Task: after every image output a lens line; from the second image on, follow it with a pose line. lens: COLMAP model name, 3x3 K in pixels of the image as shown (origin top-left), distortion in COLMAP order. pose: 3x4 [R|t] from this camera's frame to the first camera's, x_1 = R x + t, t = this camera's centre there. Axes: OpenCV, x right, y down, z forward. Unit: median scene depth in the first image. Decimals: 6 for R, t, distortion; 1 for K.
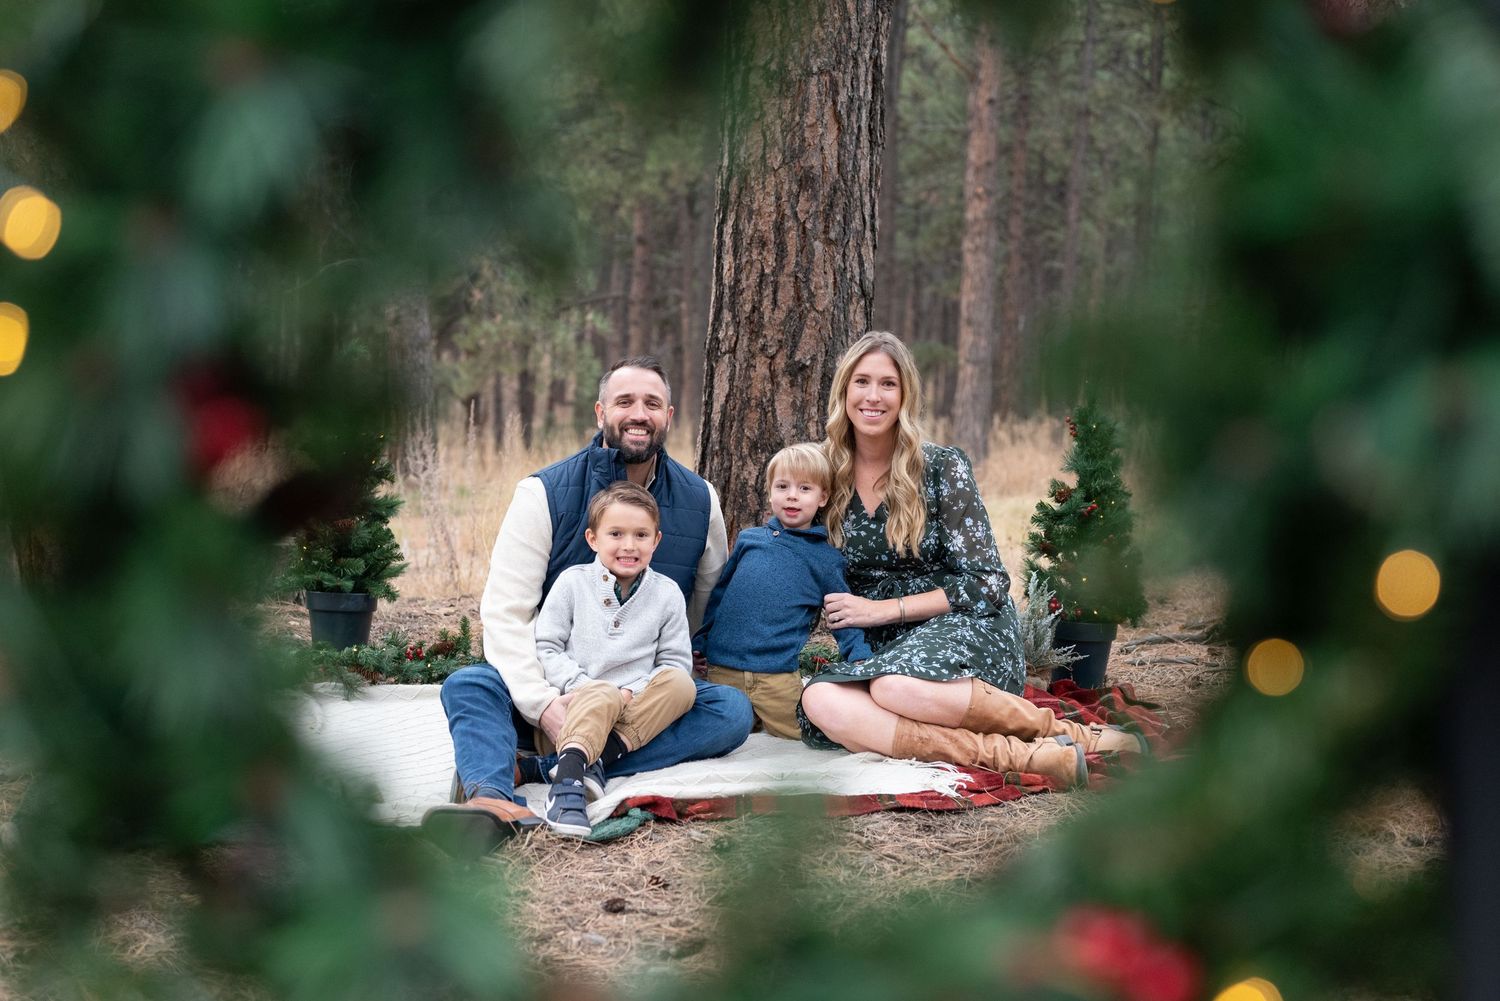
lens RADIAL K [[2142.6, 0, 745.7], [0, 2142.6, 486.7], [0, 0, 1]] dist [-0.006929, -0.026619]
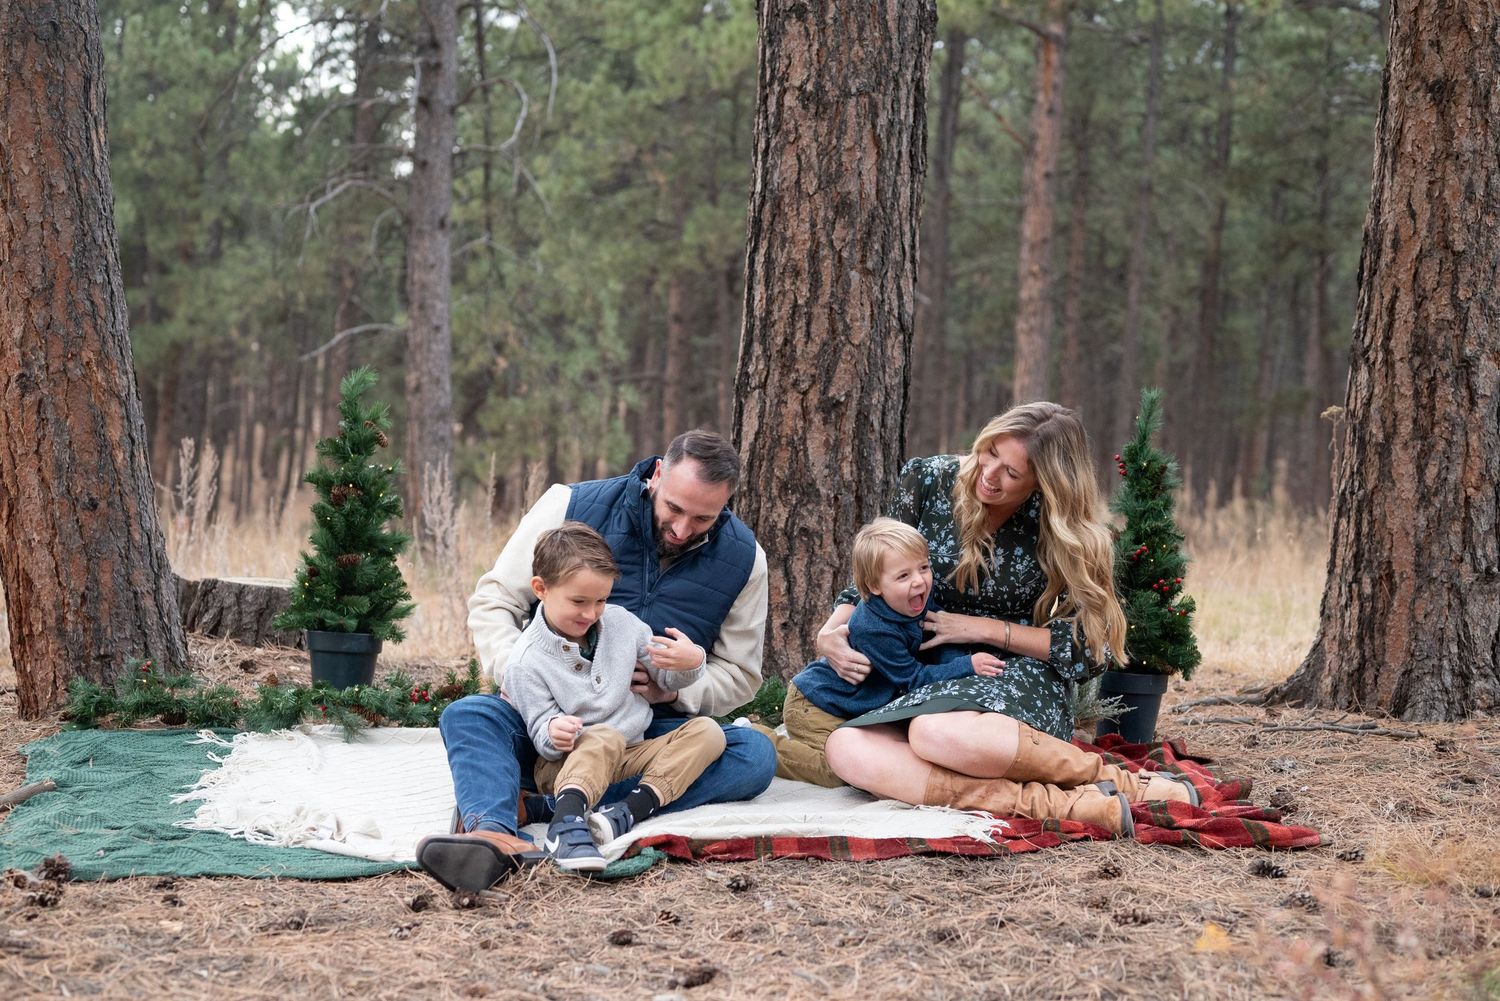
lens RADIAL K [[2266.4, 0, 750.0], [0, 2266.4, 500.5], [0, 0, 1]] dist [-0.010942, -0.025509]
pose [[0.999772, 0.013707, -0.016365, 0.005346], [-0.014334, 0.999144, -0.038810, 0.026249], [0.015819, 0.039036, 0.999113, 0.002894]]
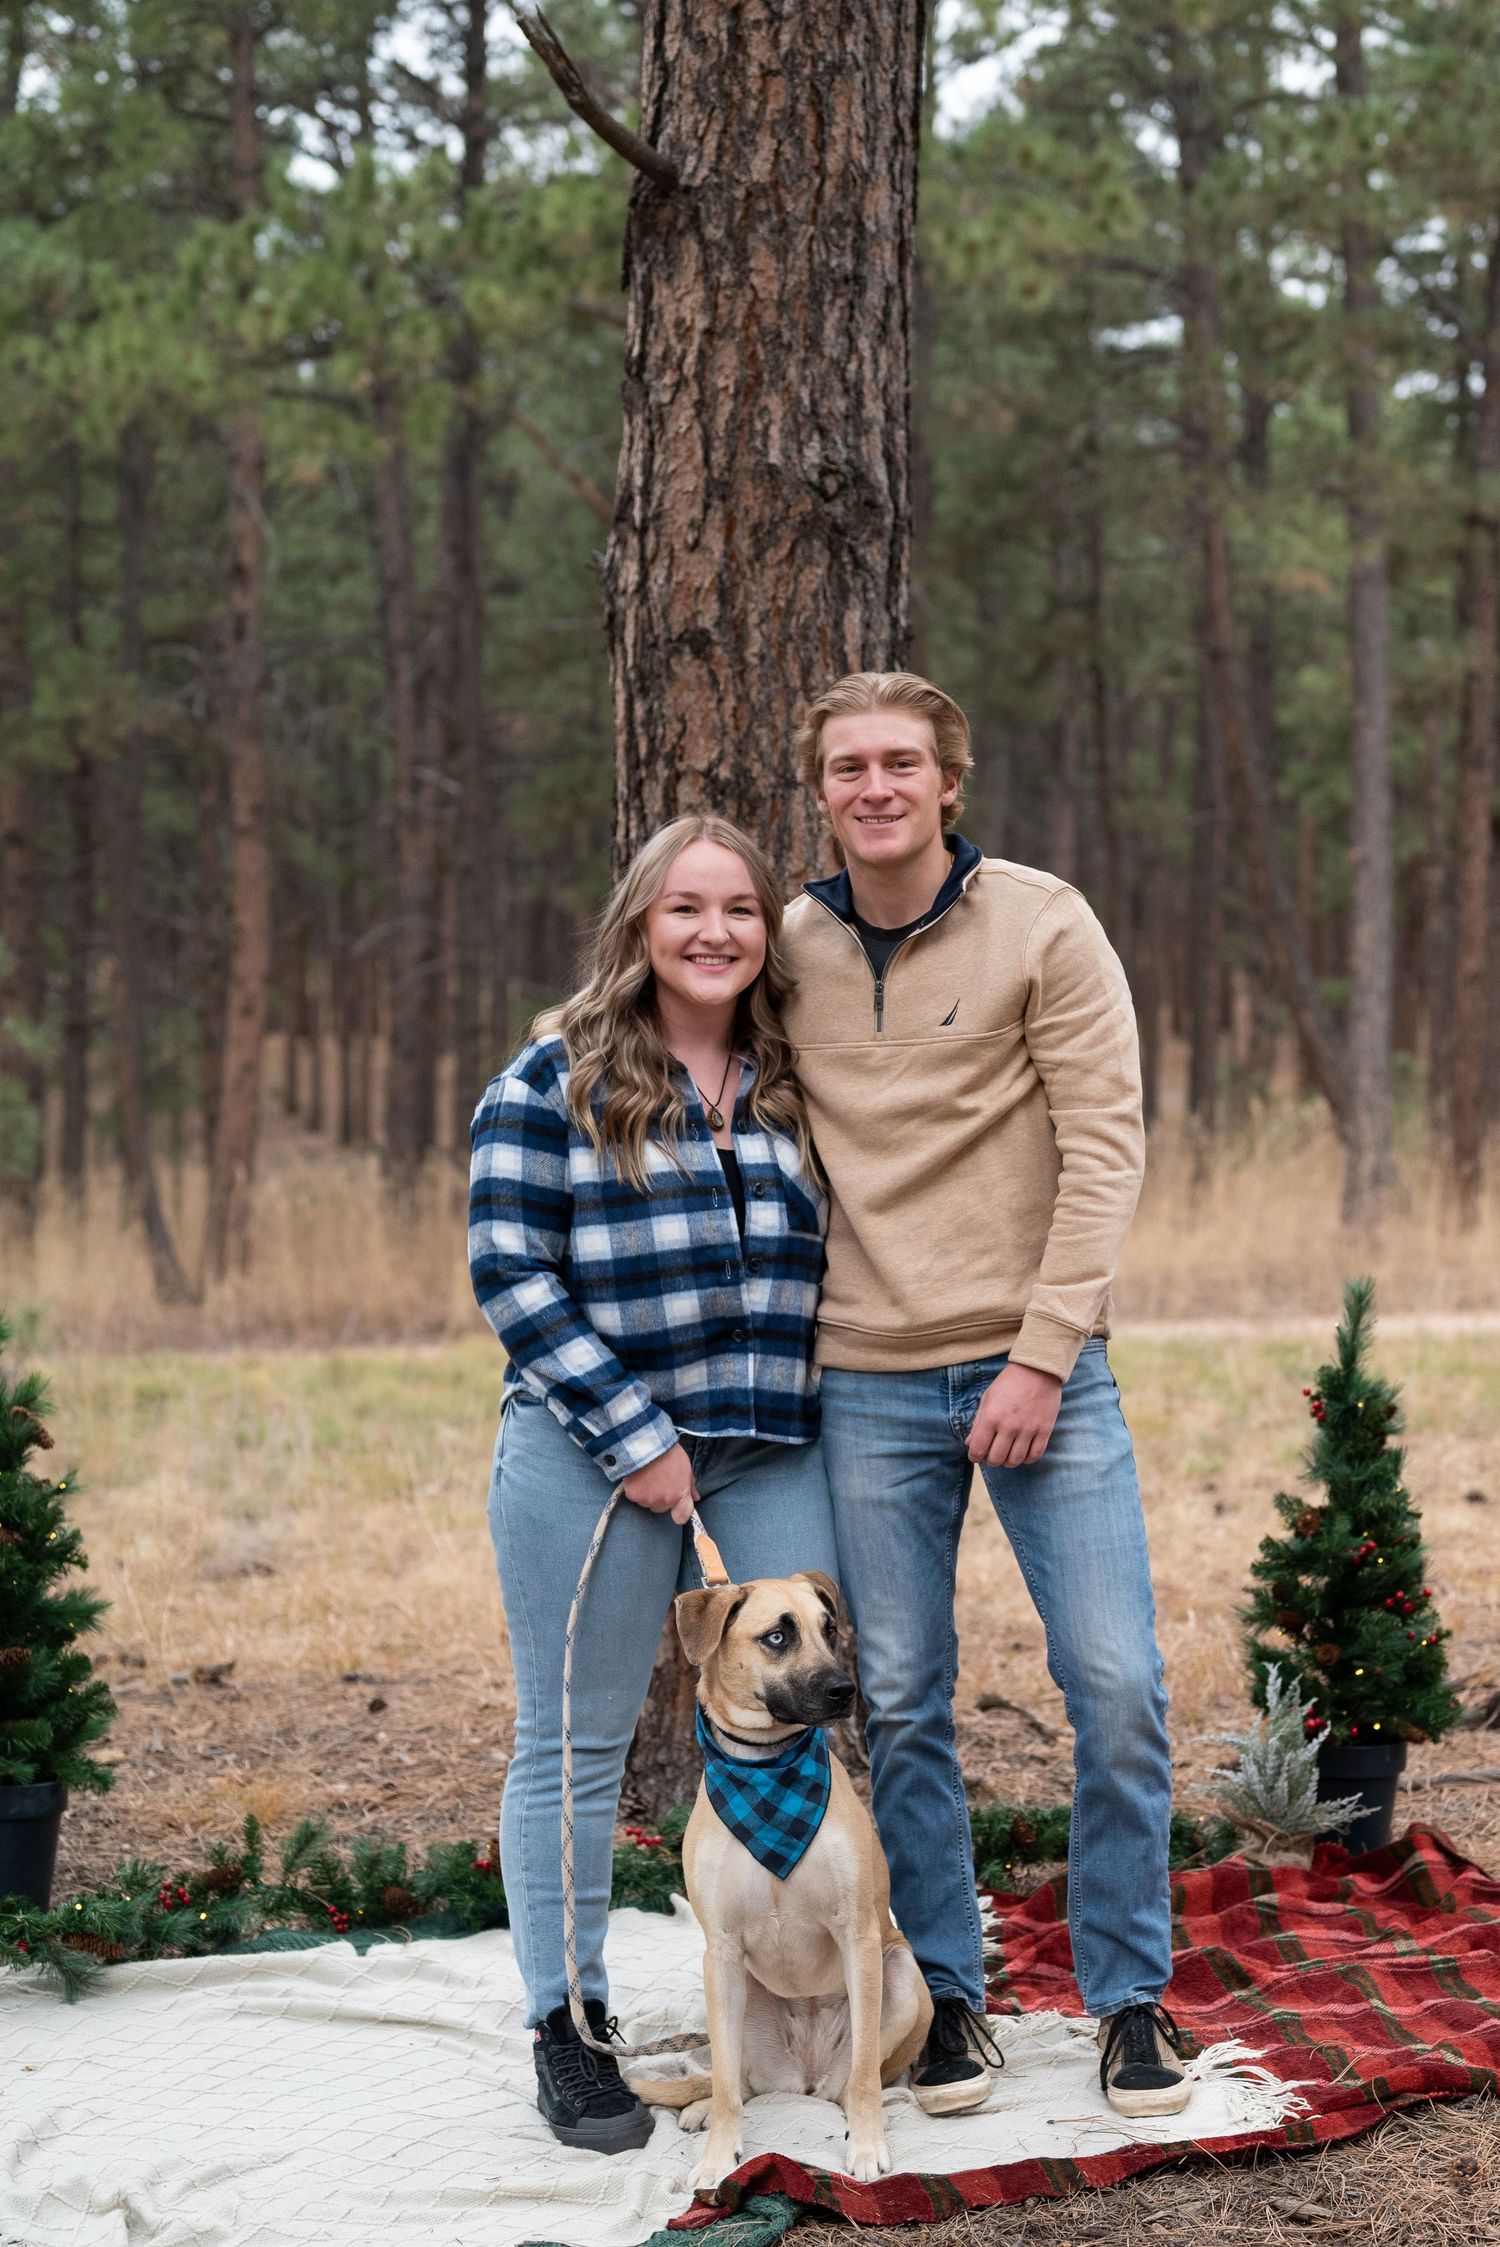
lens RADIAL K [[3911.8, 0, 840.8], [0, 3911.8, 1125.7], [0, 0, 1]] dist [0.003726, -0.011751]
pose [[0.982816, -0.049330, 0.177875, -0.142809], [0.053513, 0.998390, -0.018788, -0.082307], [-0.176662, 0.027984, 0.983874, -0.009588]]
